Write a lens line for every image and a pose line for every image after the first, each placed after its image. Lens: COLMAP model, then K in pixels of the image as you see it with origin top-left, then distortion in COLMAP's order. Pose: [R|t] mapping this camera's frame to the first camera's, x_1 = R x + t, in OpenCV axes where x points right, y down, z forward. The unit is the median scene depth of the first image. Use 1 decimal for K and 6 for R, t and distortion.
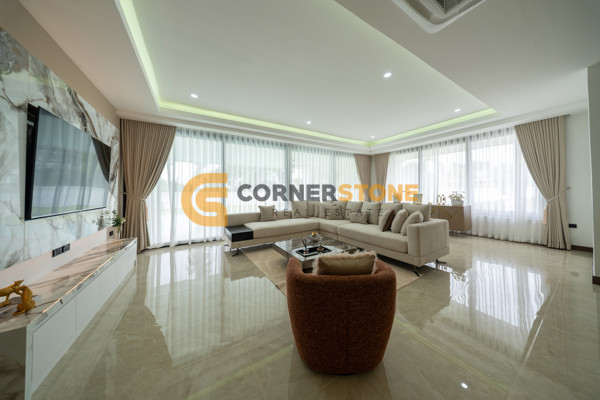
lens RADIAL K [[176.1, 0, 303.1], [0, 176.1, 191.4], [0, 0, 1]] dist [0.000391, -0.001017]
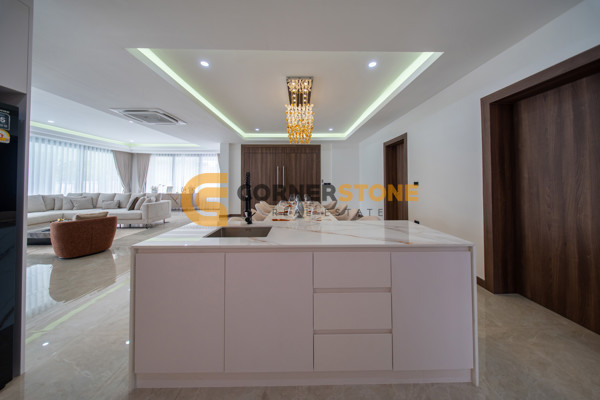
lens RADIAL K [[176.1, 0, 289.4], [0, 176.1, 179.8], [0, 0, 1]] dist [0.000391, -0.001017]
pose [[0.506406, 0.019840, 0.862067, -0.132357], [-0.005178, 0.999787, -0.019968, -0.020305], [-0.862280, 0.005648, 0.506401, -0.730891]]
